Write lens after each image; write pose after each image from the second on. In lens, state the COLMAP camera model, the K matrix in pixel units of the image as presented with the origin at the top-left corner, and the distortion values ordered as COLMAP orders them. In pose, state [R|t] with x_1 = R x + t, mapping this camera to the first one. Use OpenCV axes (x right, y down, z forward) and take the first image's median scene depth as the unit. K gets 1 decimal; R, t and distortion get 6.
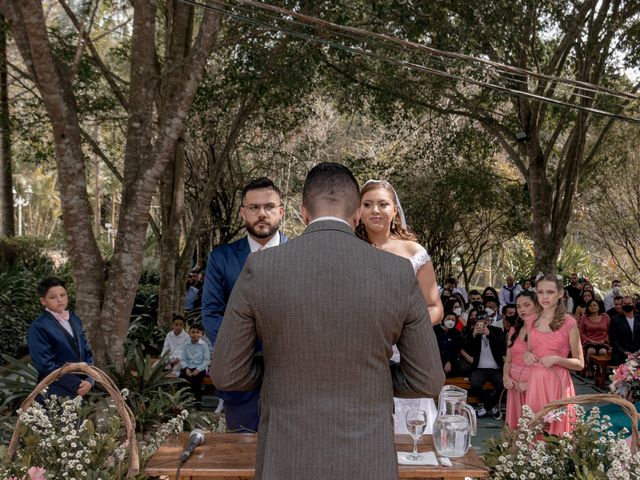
lens RADIAL K [[754.1, 0, 320.0], [0, 754.1, 240.0], [0, 0, 1]] dist [0.008510, -0.019165]
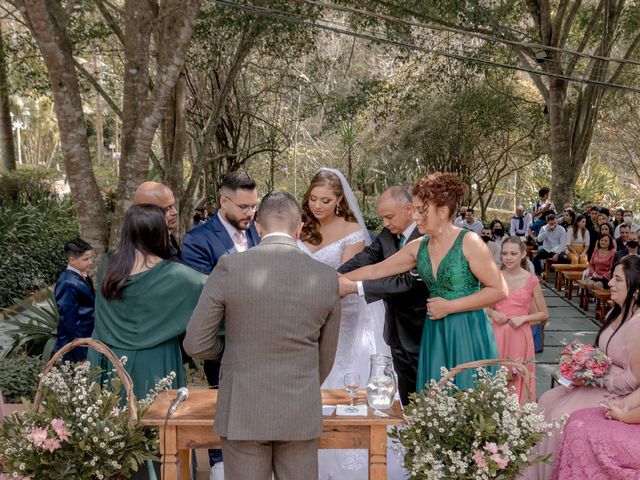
lens RADIAL K [[792.9, 0, 330.2], [0, 792.9, 262.9], [0, 0, 1]] dist [0.001756, -0.003960]
pose [[0.999914, -0.009135, -0.009457, 0.026668], [0.010274, 0.991669, 0.128398, -0.033301], [0.008205, -0.128484, 0.991678, -0.076829]]
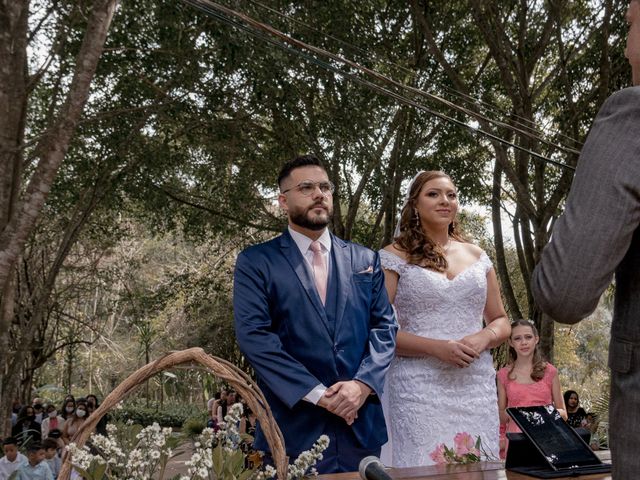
lens RADIAL K [[728.4, 0, 320.0], [0, 728.4, 240.0], [0, 0, 1]] dist [0.009255, 0.012976]
pose [[0.964050, -0.006286, 0.265645, -0.096217], [0.050998, 0.985512, -0.161754, 0.045838], [-0.260780, 0.169487, 0.950404, 0.111029]]
